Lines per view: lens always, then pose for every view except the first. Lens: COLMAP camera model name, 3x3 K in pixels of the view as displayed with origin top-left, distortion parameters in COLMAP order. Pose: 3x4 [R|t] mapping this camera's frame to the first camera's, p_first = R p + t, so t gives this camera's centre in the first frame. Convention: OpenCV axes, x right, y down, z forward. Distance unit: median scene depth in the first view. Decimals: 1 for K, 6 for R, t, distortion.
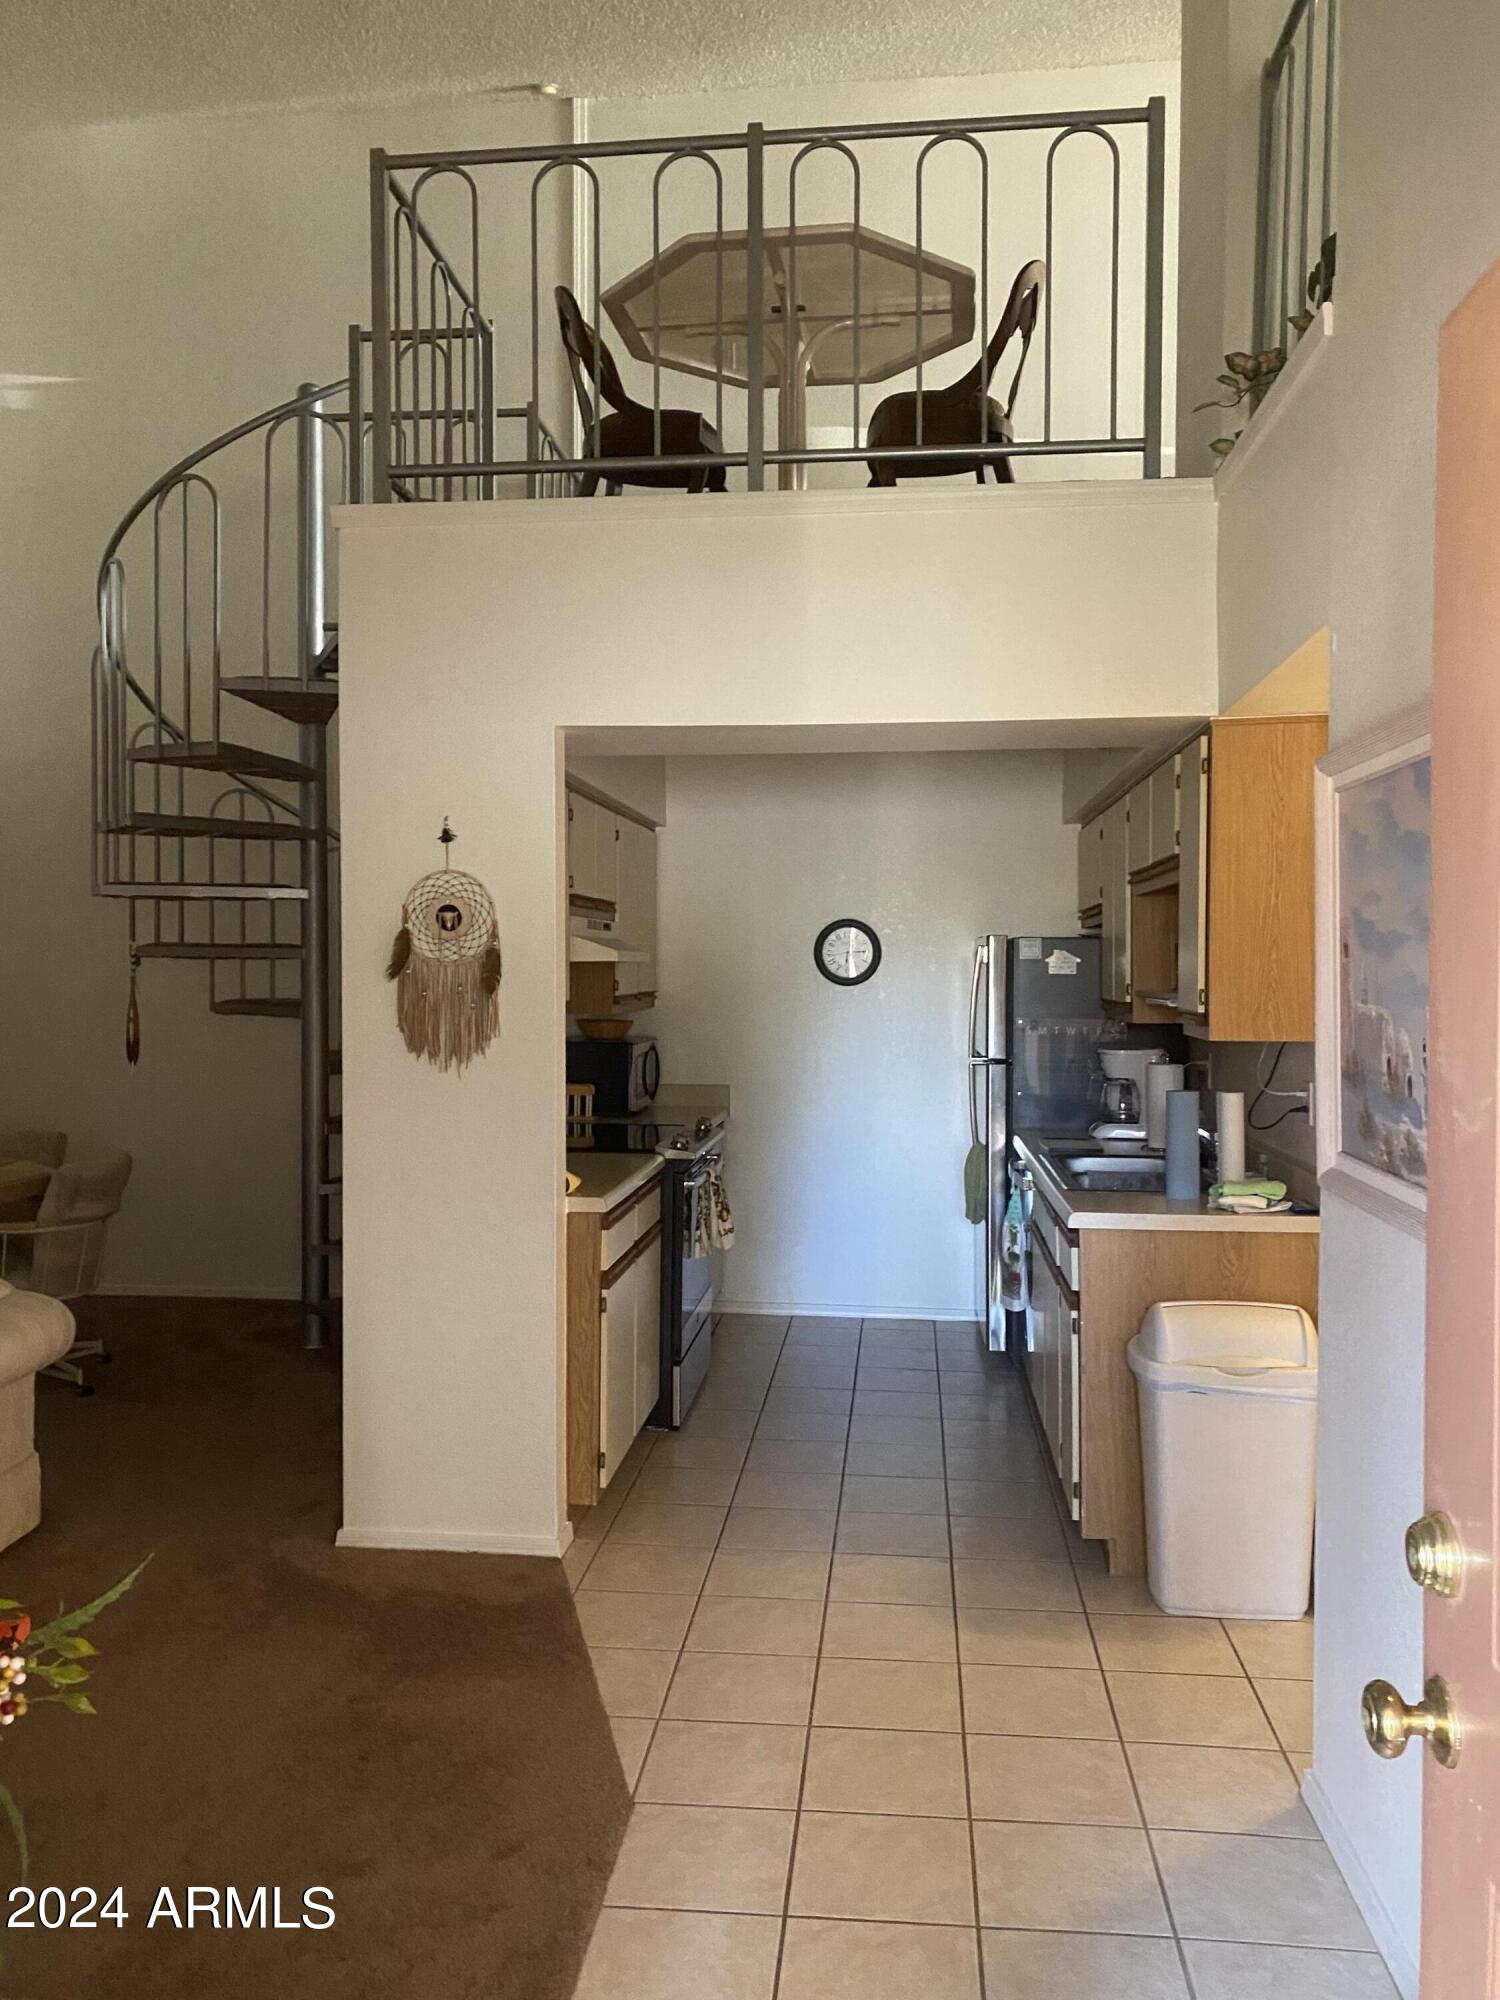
lens RADIAL K [[1552.9, 0, 765.0], [0, 1552.9, 1000.7], [0, 0, 1]] dist [0.001091, 0.000106]
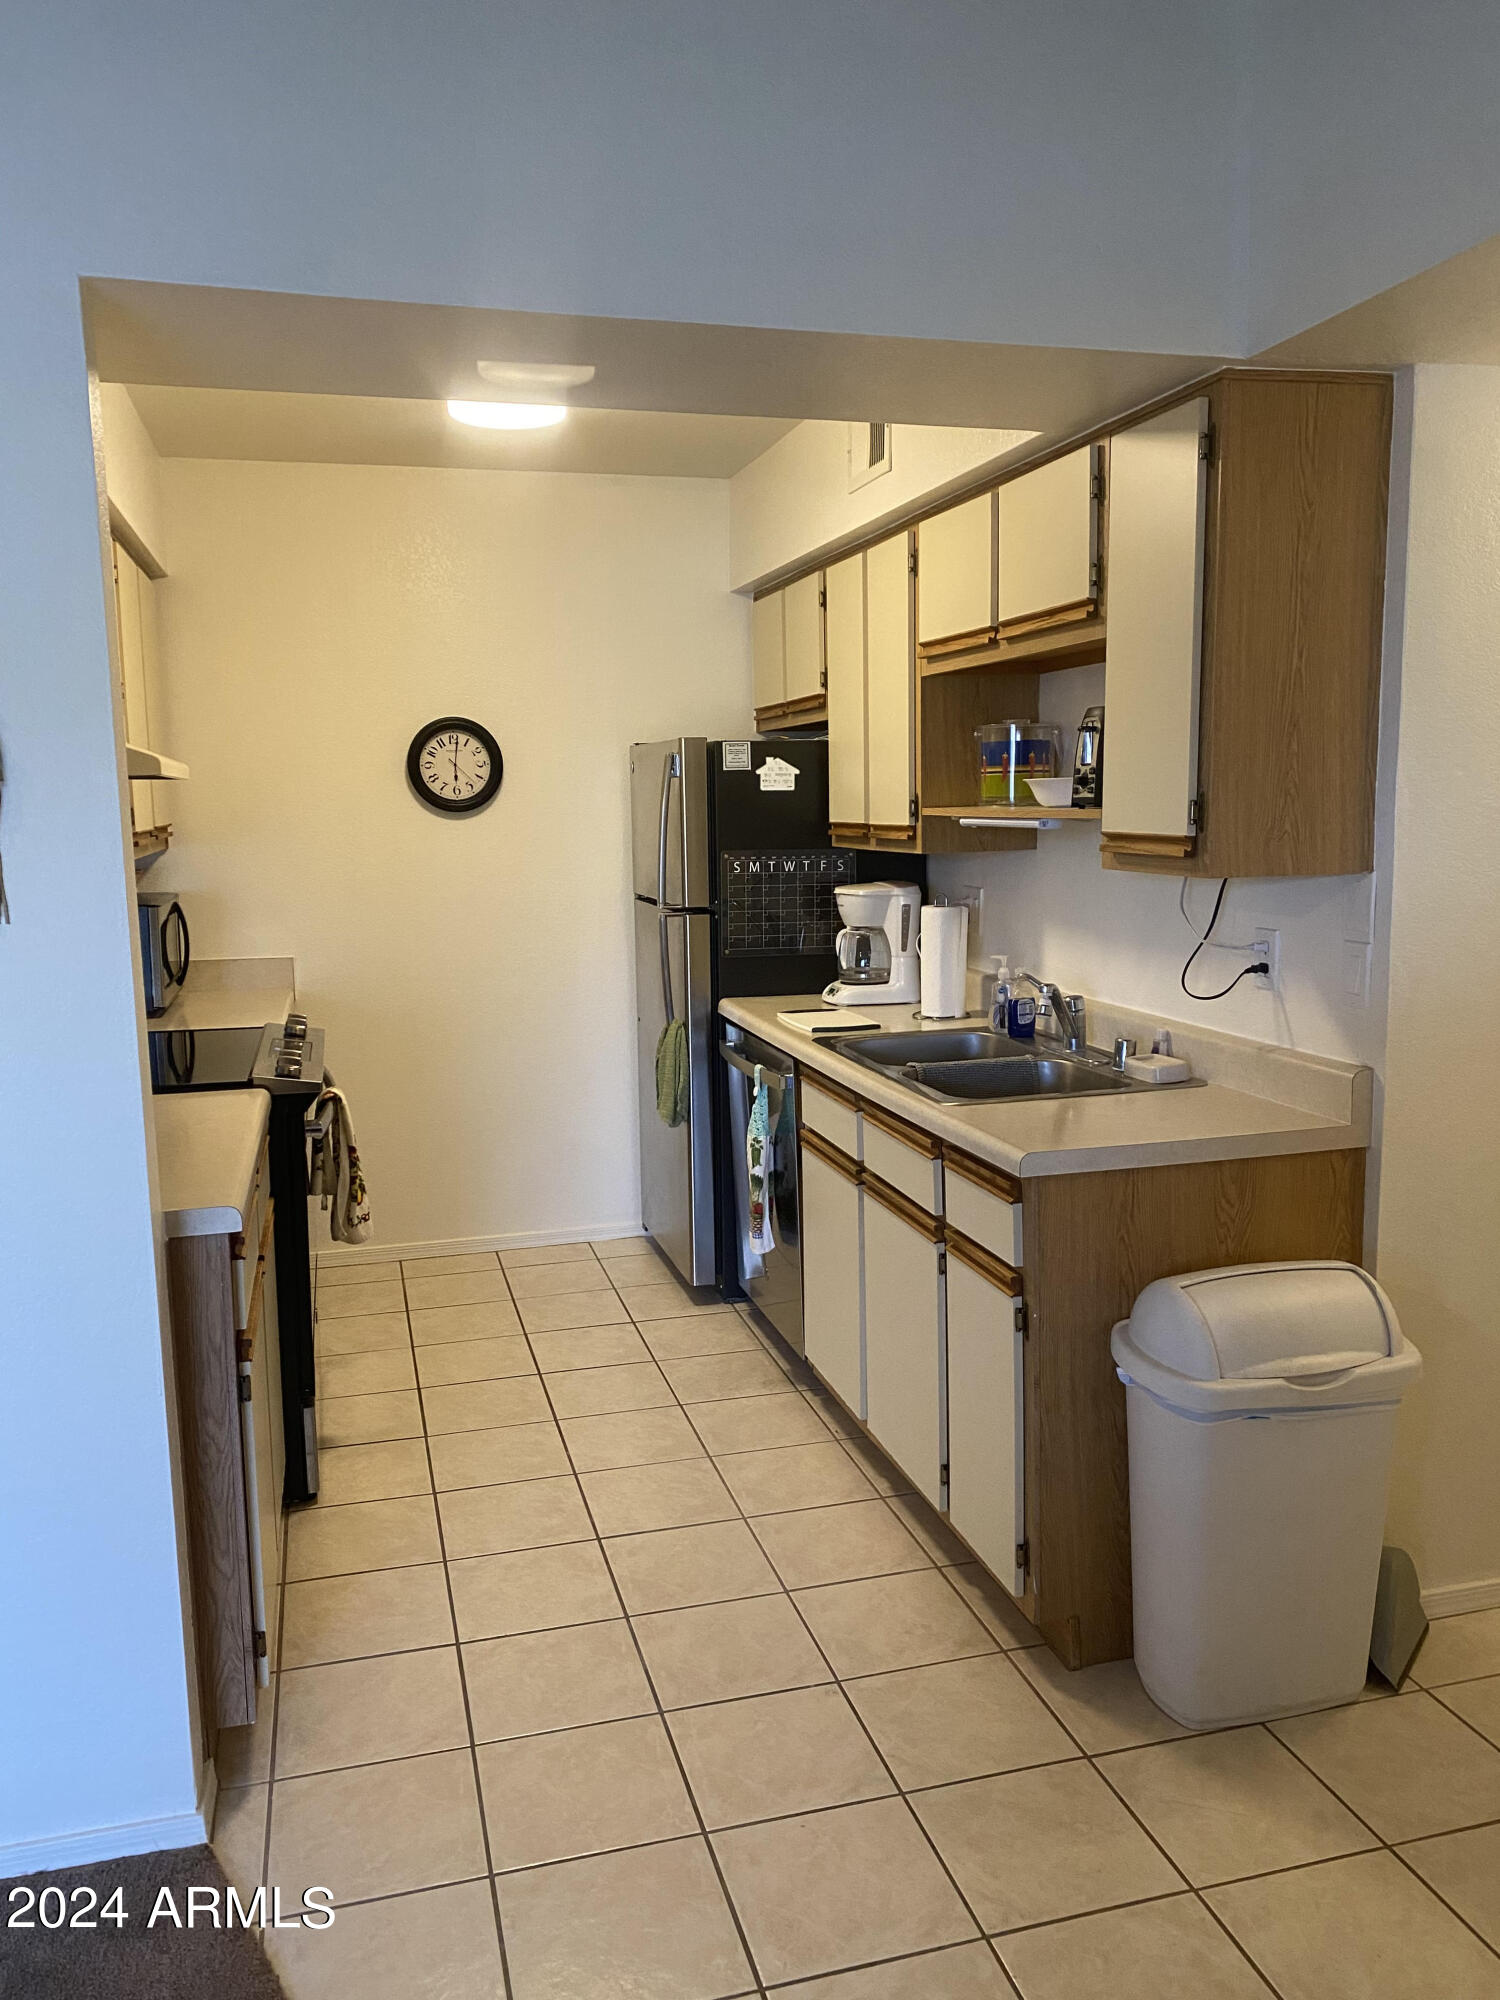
lens RADIAL K [[1543.4, 0, 789.8], [0, 1543.4, 1012.2], [0, 0, 1]] dist [0.056468, -0.078120]
pose [[0.928230, -0.068191, 0.365705, -0.083375], [0.024476, 0.992121, 0.122872, -0.002174], [-0.371202, -0.105102, 0.922585, 0.299726]]
